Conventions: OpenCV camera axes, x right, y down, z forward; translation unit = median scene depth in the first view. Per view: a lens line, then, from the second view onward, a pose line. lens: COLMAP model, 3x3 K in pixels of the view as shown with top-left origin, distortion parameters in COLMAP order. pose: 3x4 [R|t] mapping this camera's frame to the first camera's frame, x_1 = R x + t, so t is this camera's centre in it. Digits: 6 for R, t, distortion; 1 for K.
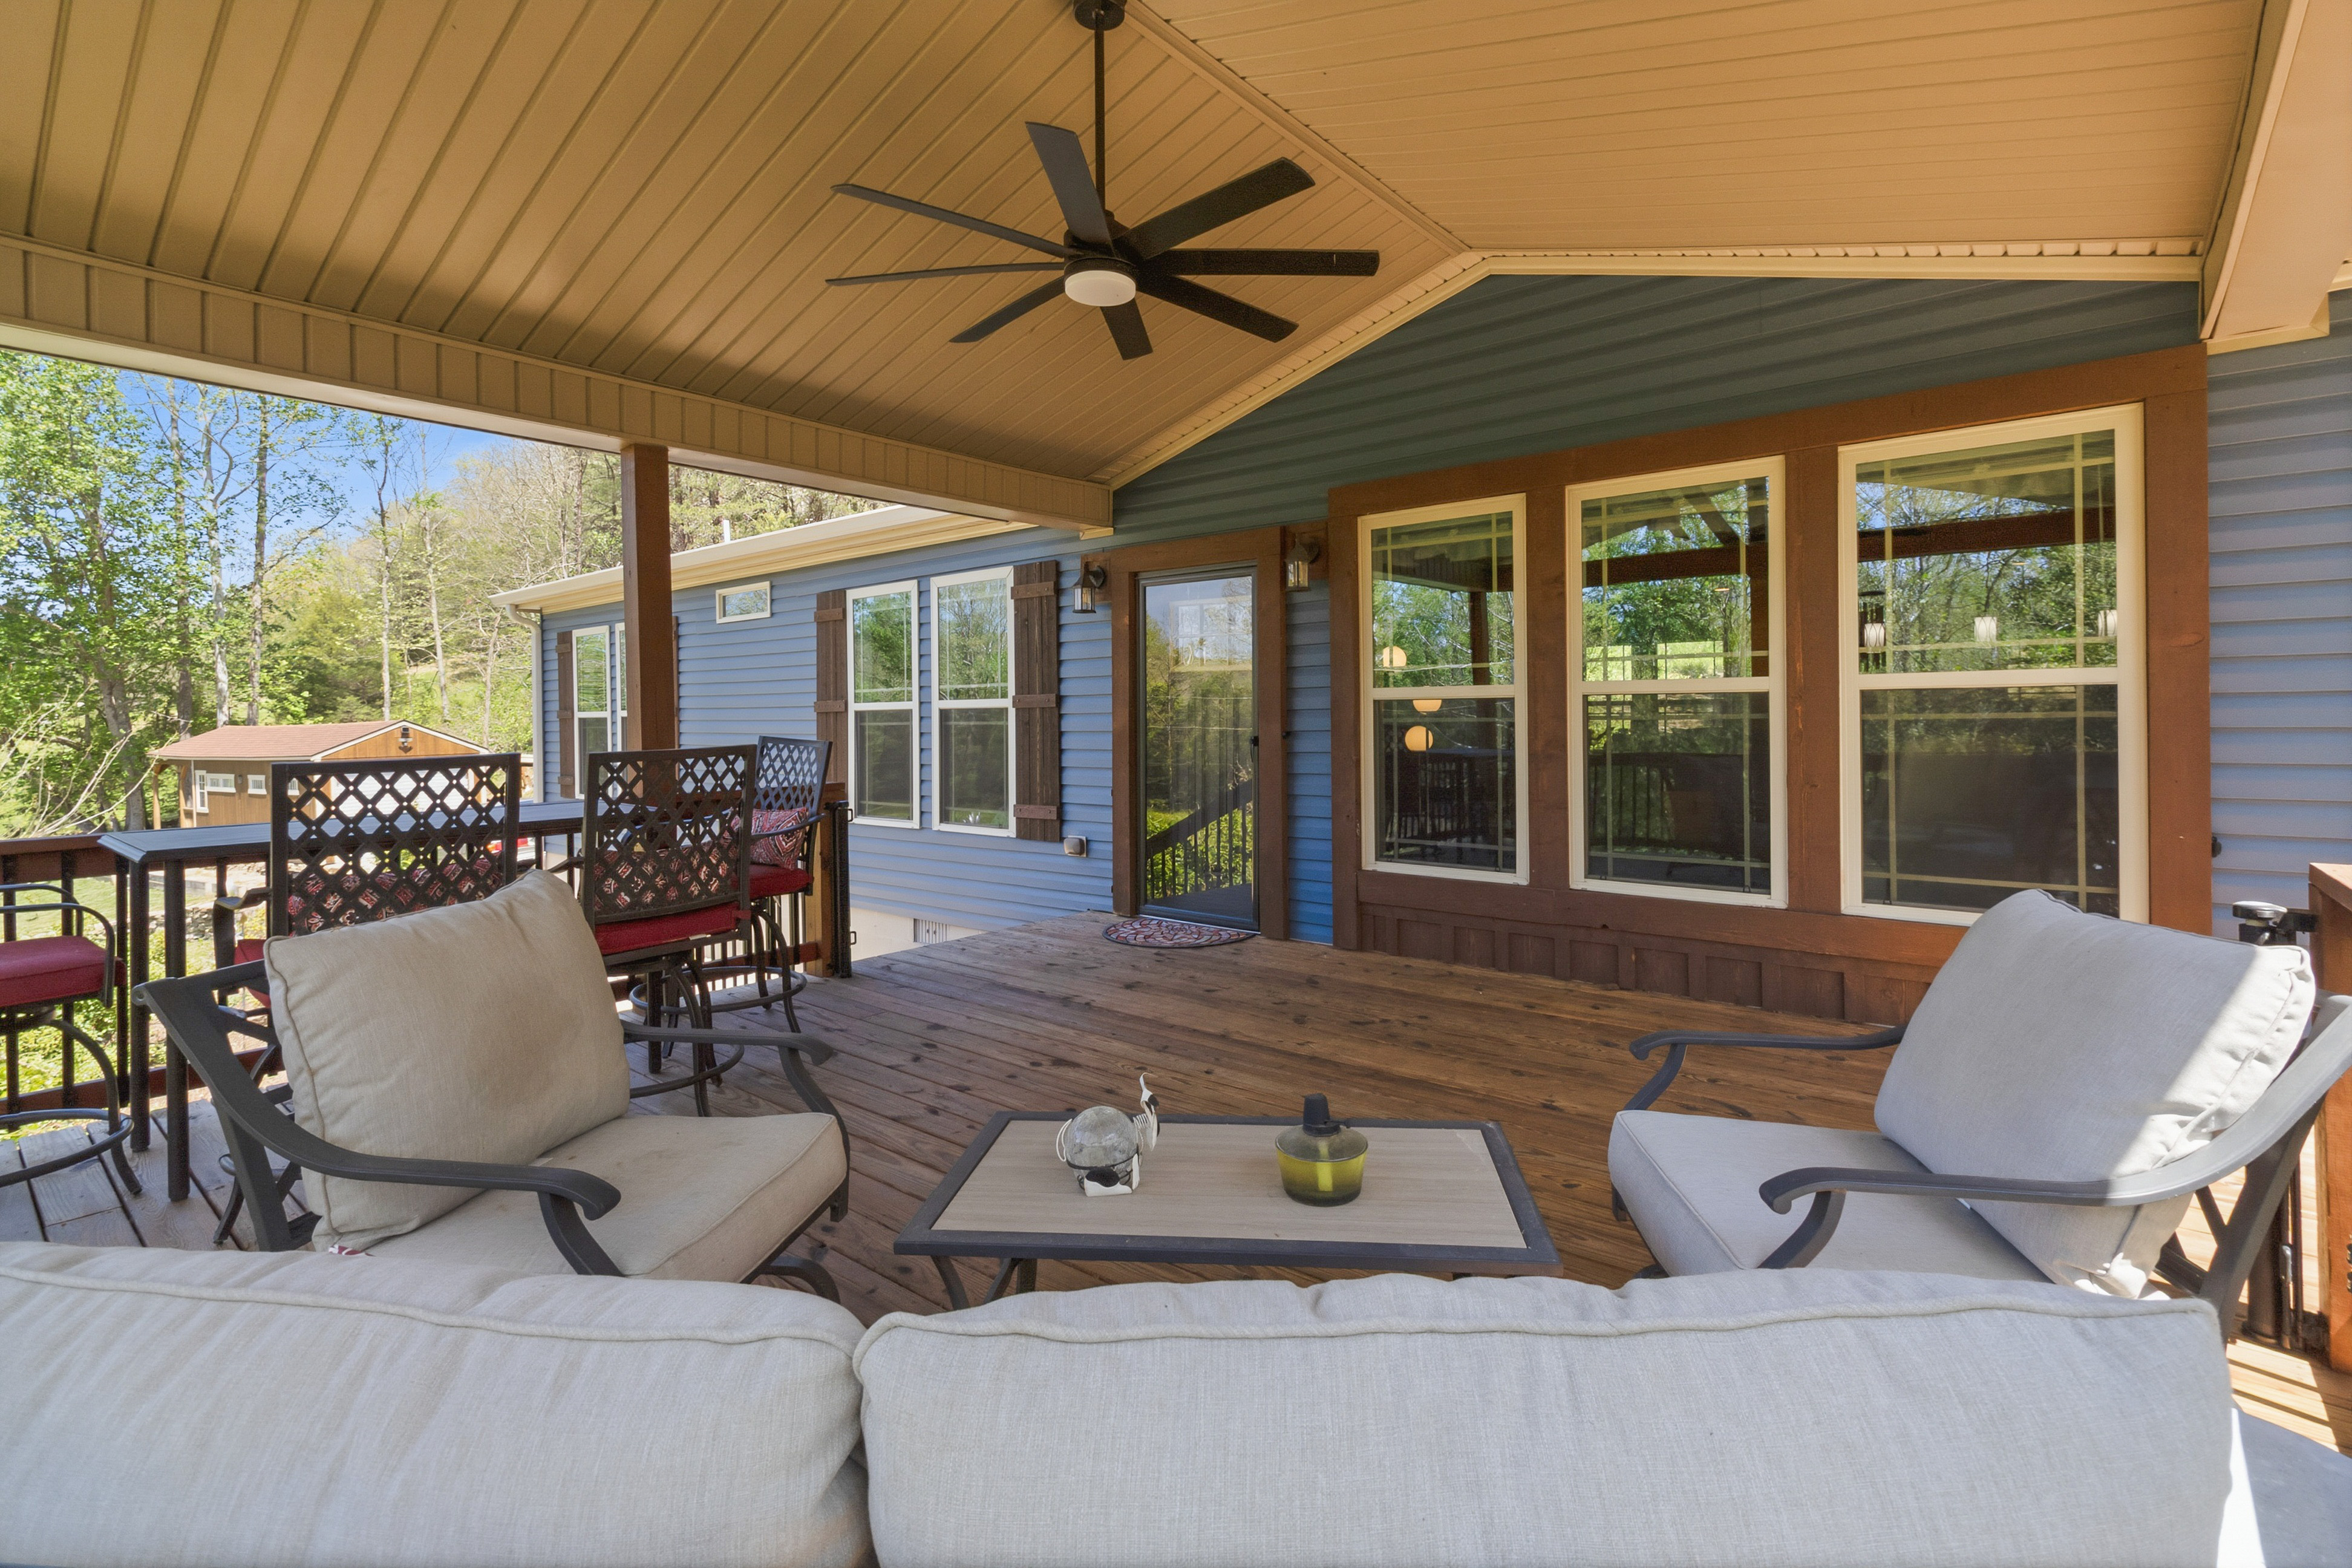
lens RADIAL K [[1097.3, 0, 1197.7], [0, 1097.3, 711.9], [0, 0, 1]] dist [0.002328, 0.000444]
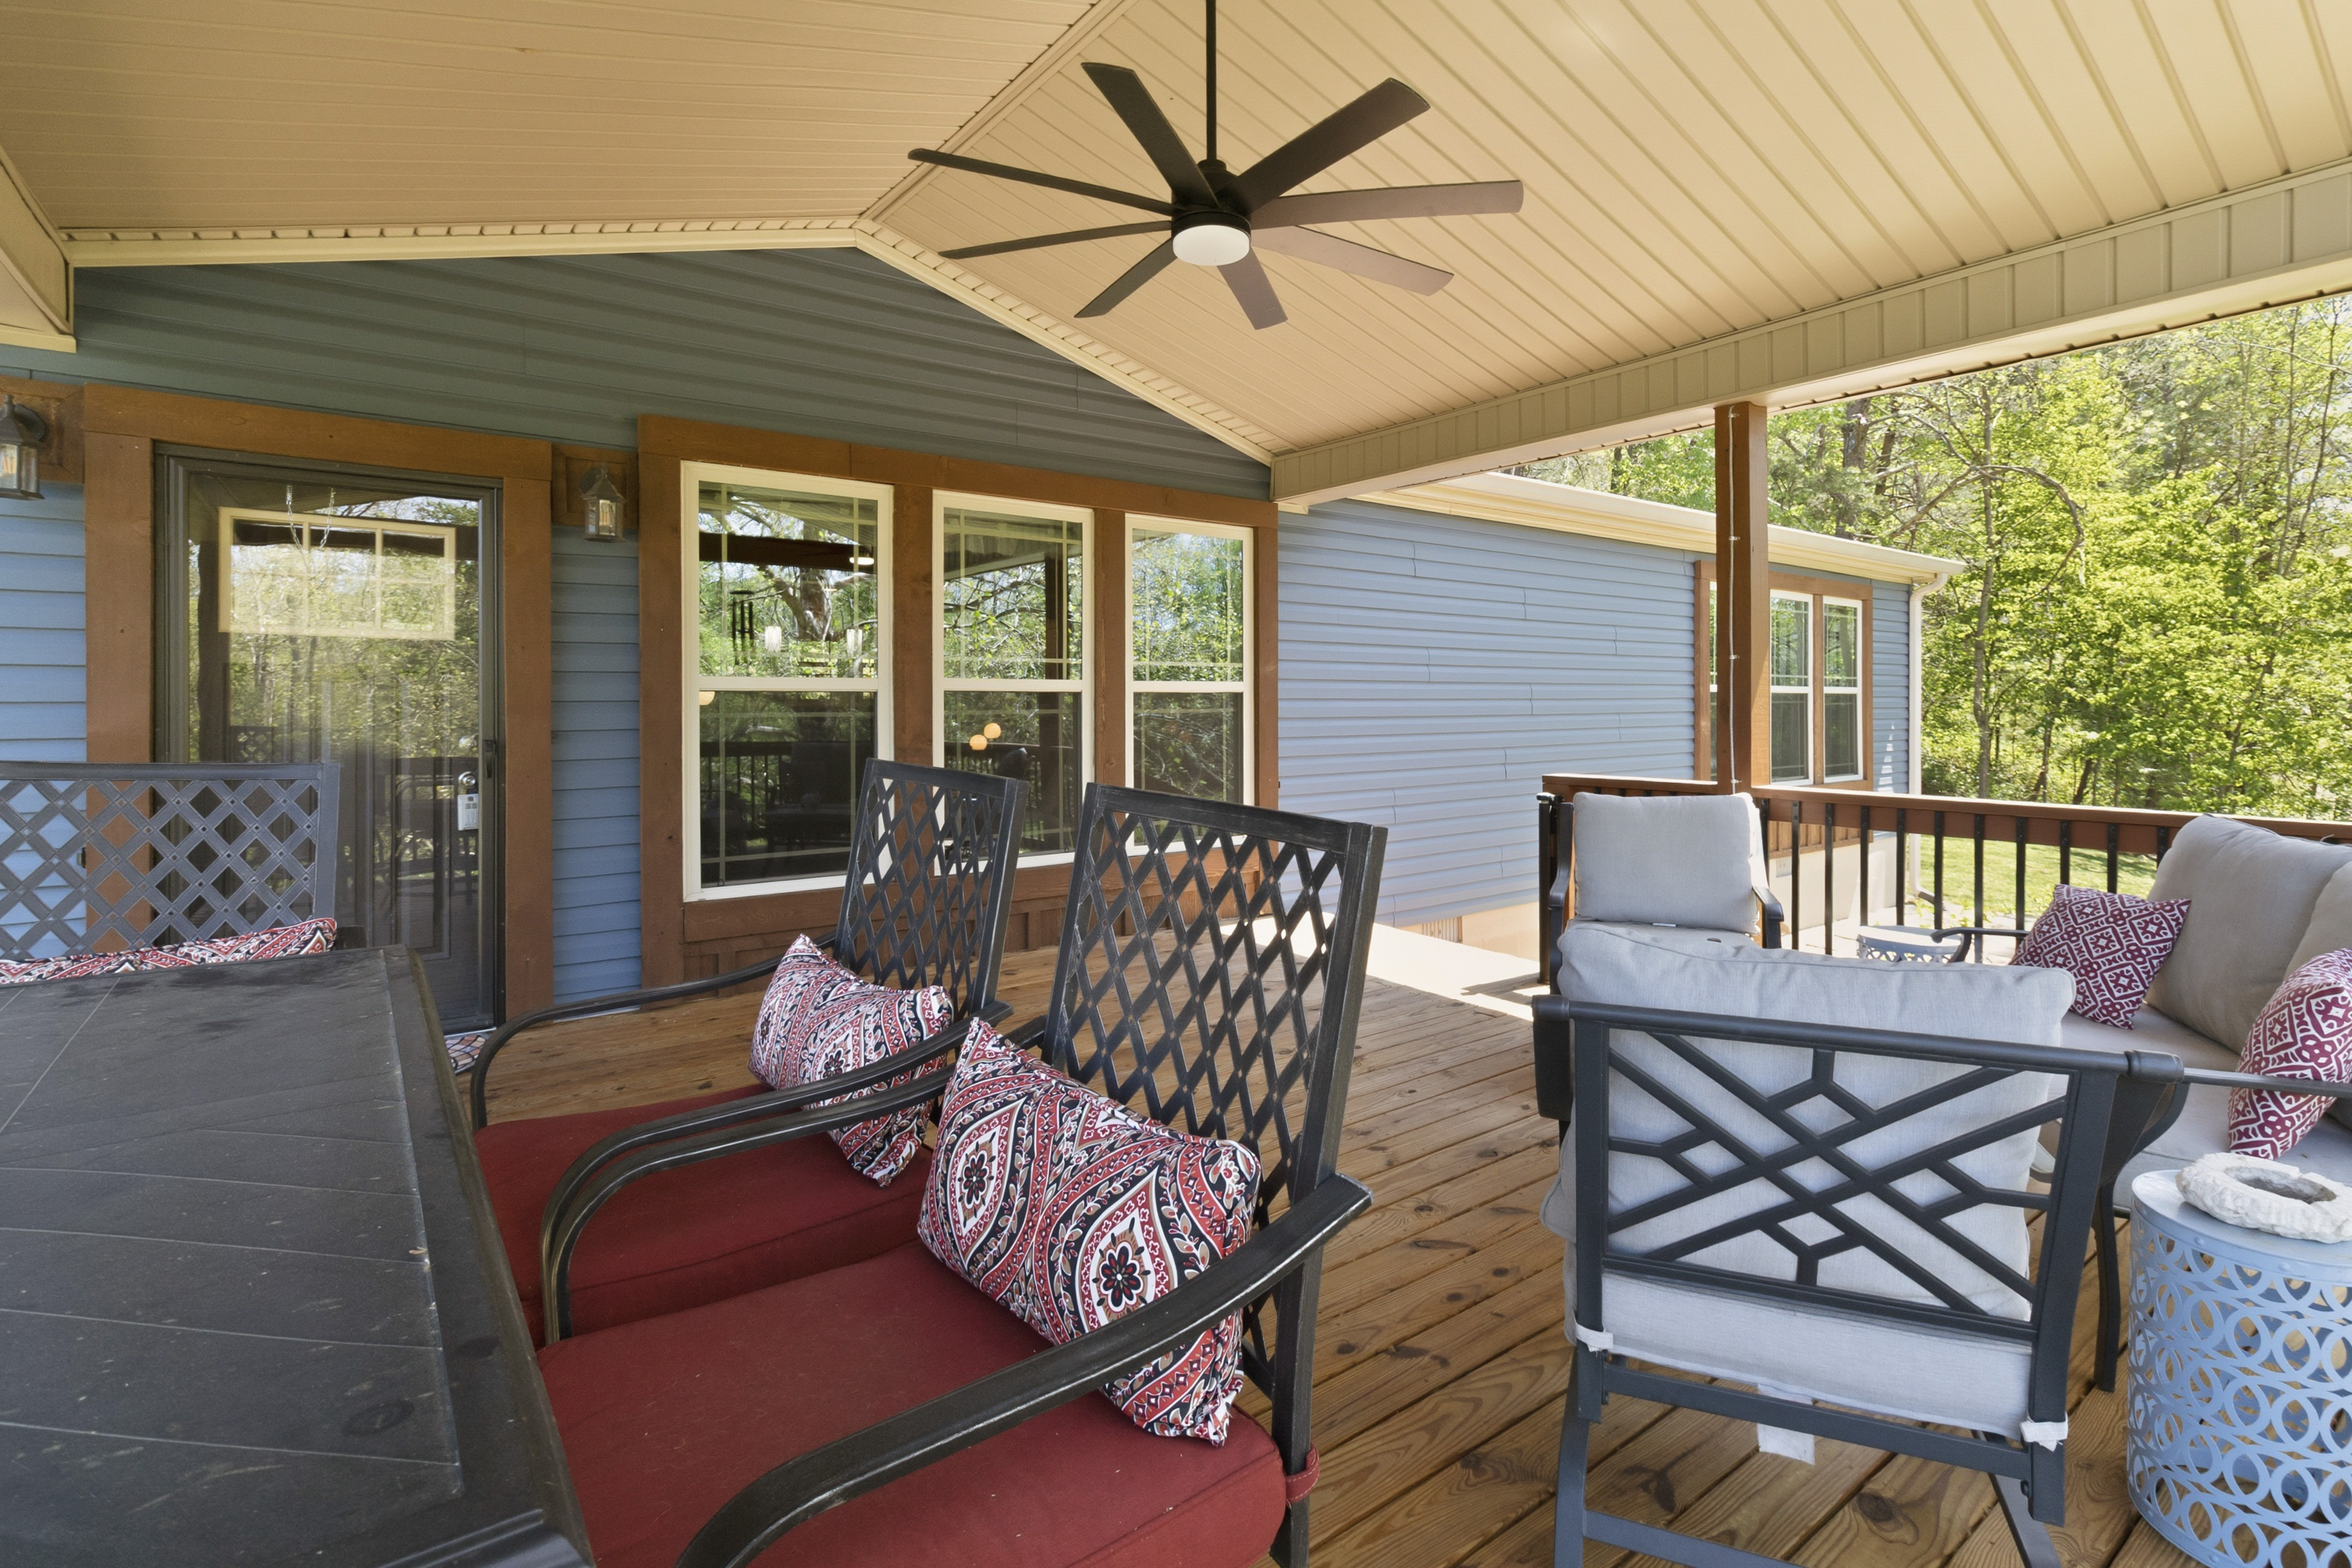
lens RADIAL K [[1097.3, 0, 1197.7], [0, 1097.3, 711.9], [0, 0, 1]] dist [0.002328, 0.000444]
pose [[0.226921, 0.003752, 0.973906, -0.613617], [0.000318, 0.999992, -0.003927, 0.009276], [-0.973913, 0.001200, 0.226918, 0.512239]]
